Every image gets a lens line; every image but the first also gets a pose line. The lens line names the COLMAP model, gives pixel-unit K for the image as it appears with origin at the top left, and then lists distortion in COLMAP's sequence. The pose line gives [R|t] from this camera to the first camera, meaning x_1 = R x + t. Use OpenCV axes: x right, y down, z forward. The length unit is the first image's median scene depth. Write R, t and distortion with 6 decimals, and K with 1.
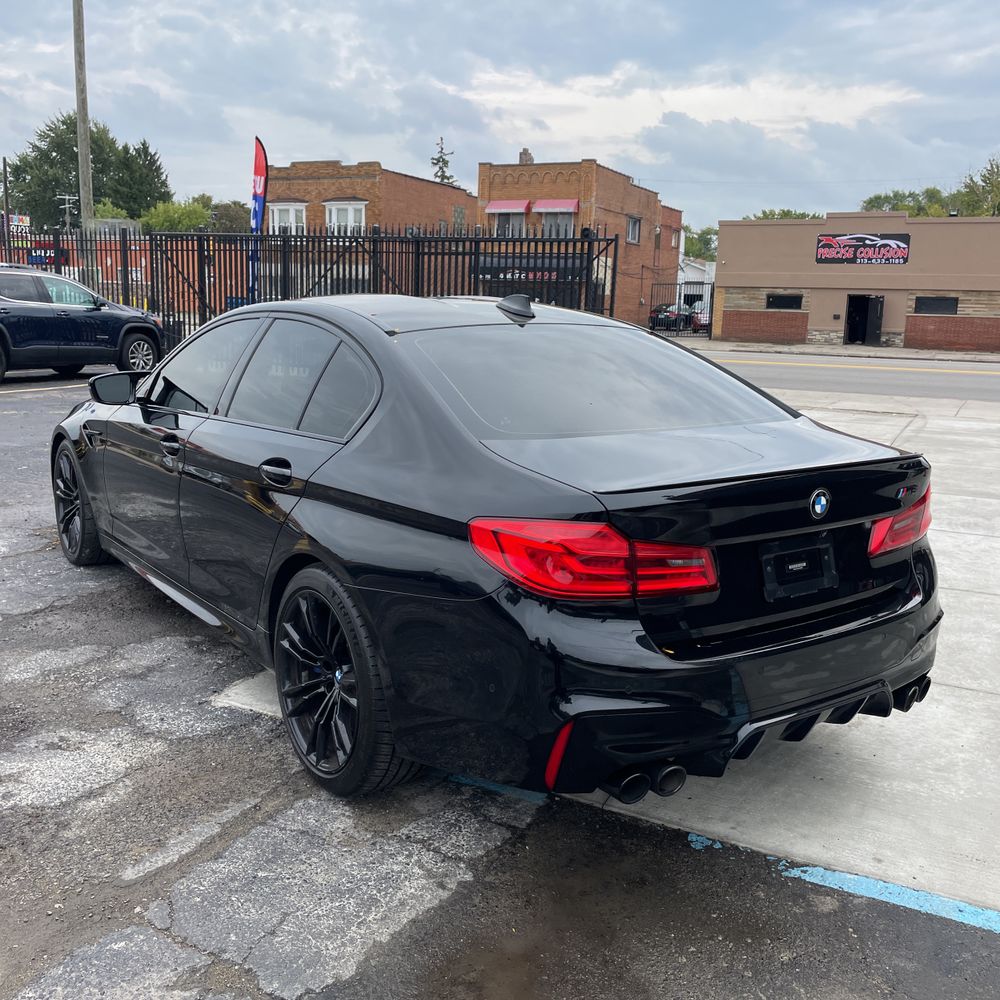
lens RADIAL K [[1014.5, 0, 500.8], [0, 1014.5, 494.4], [0, 0, 1]] dist [0.027208, 0.000000]
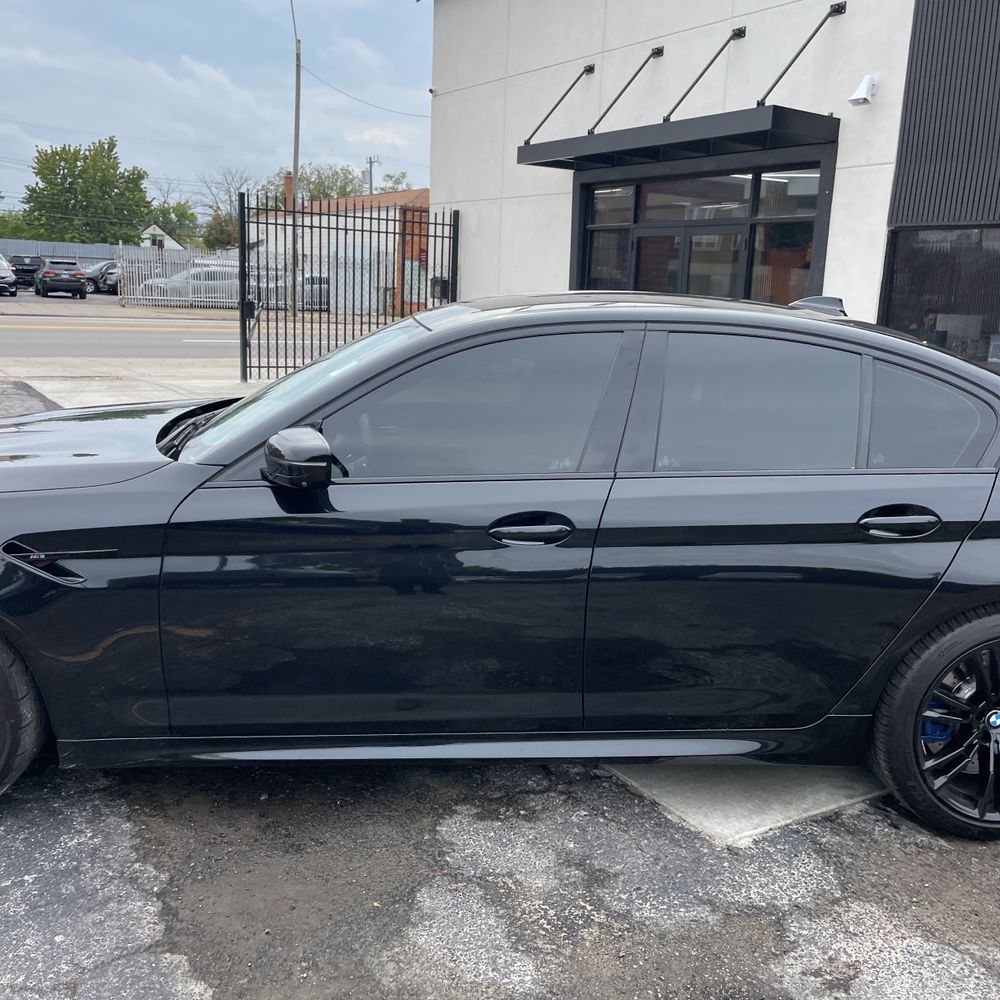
lens RADIAL K [[1014.5, 0, 498.6], [0, 1014.5, 495.3], [0, 0, 1]] dist [0.027208, 0.000000]
pose [[0.521450, -0.175444, 0.835051, -0.216441], [0.130183, 0.983535, 0.125348, -0.037966], [-0.843293, 0.043347, 0.535703, 0.165133]]
